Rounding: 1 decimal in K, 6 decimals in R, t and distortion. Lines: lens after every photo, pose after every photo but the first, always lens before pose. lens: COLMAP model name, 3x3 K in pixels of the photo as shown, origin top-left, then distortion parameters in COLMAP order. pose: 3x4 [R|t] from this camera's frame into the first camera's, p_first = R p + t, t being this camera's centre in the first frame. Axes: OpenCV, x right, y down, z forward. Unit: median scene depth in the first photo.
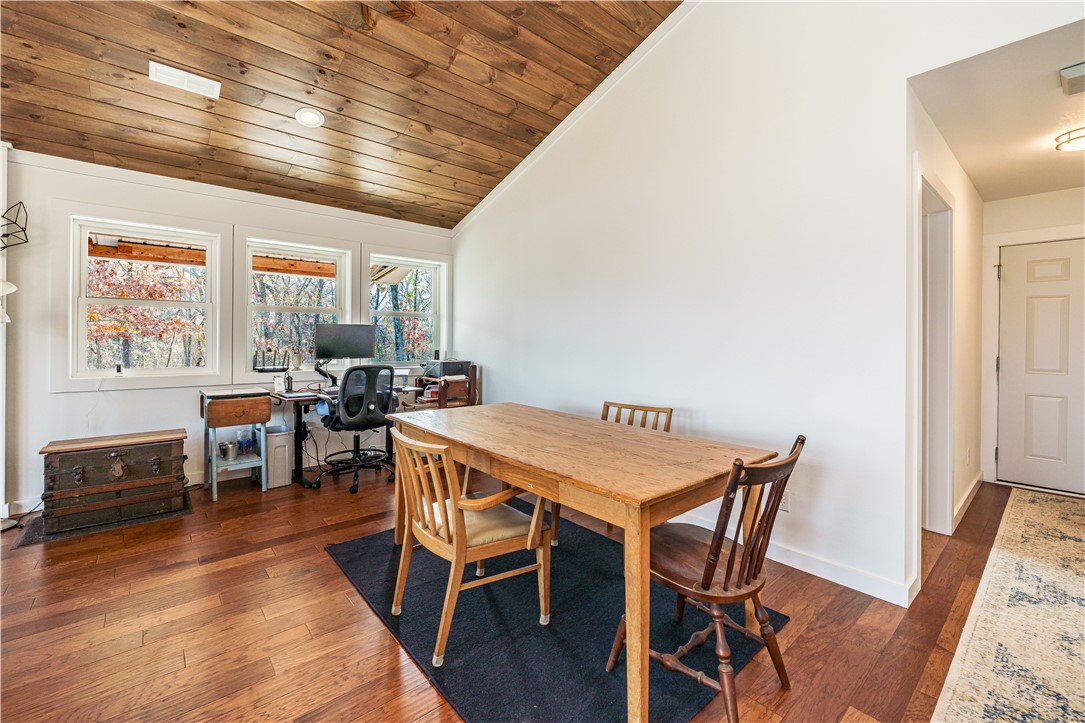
lens RADIAL K [[454.4, 0, 528.8], [0, 454.4, 338.0], [0, 0, 1]] dist [-0.006040, 0.001156]
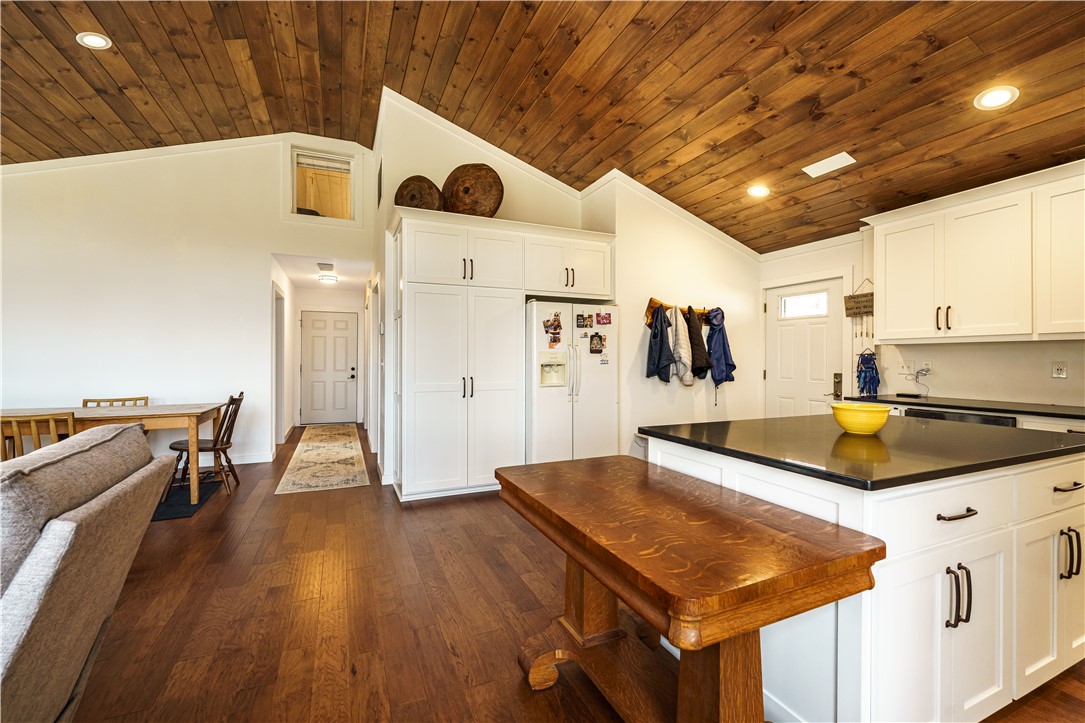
lens RADIAL K [[454.4, 0, 522.2], [0, 454.4, 359.4], [0, 0, 1]] dist [-0.006040, 0.001156]
pose [[0.307338, -0.012196, 0.951522, -0.782722], [-0.001716, 0.999909, 0.013370, -0.005938], [-0.951599, -0.005742, 0.307290, -0.755564]]
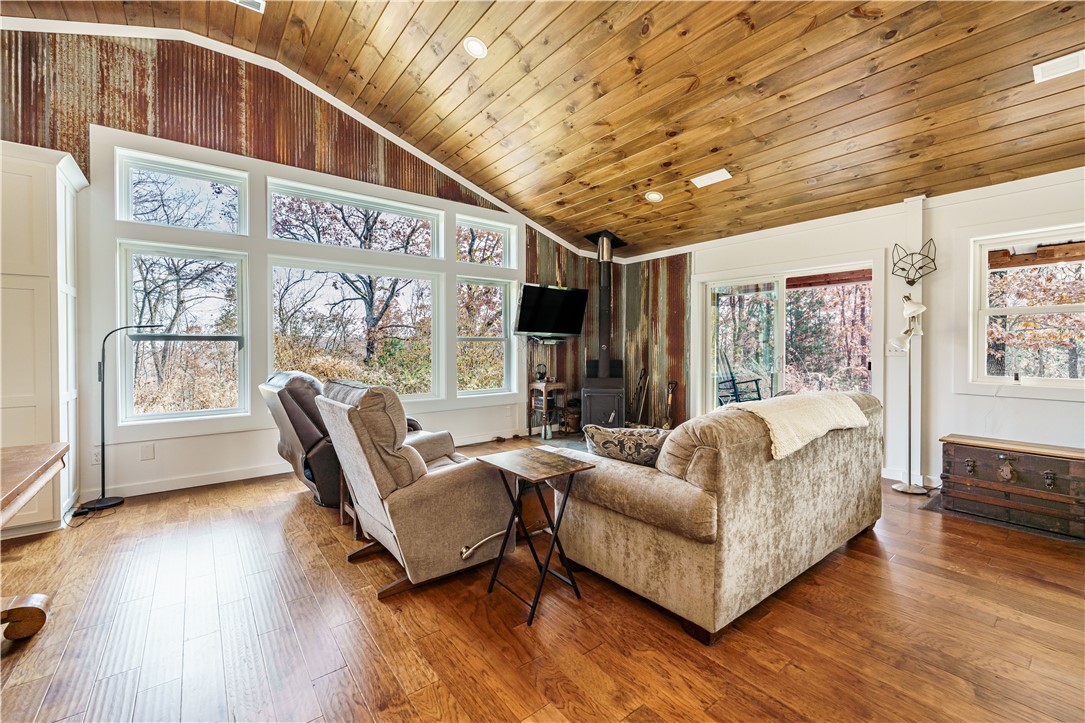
lens RADIAL K [[454.4, 0, 545.2], [0, 454.4, 350.7], [0, 0, 1]] dist [-0.006040, 0.001156]
pose [[-0.031616, 0.005652, -0.999484, 0.156916], [0.001585, 0.999983, 0.005605, 0.001662], [0.999499, -0.001407, -0.031625, -0.031958]]
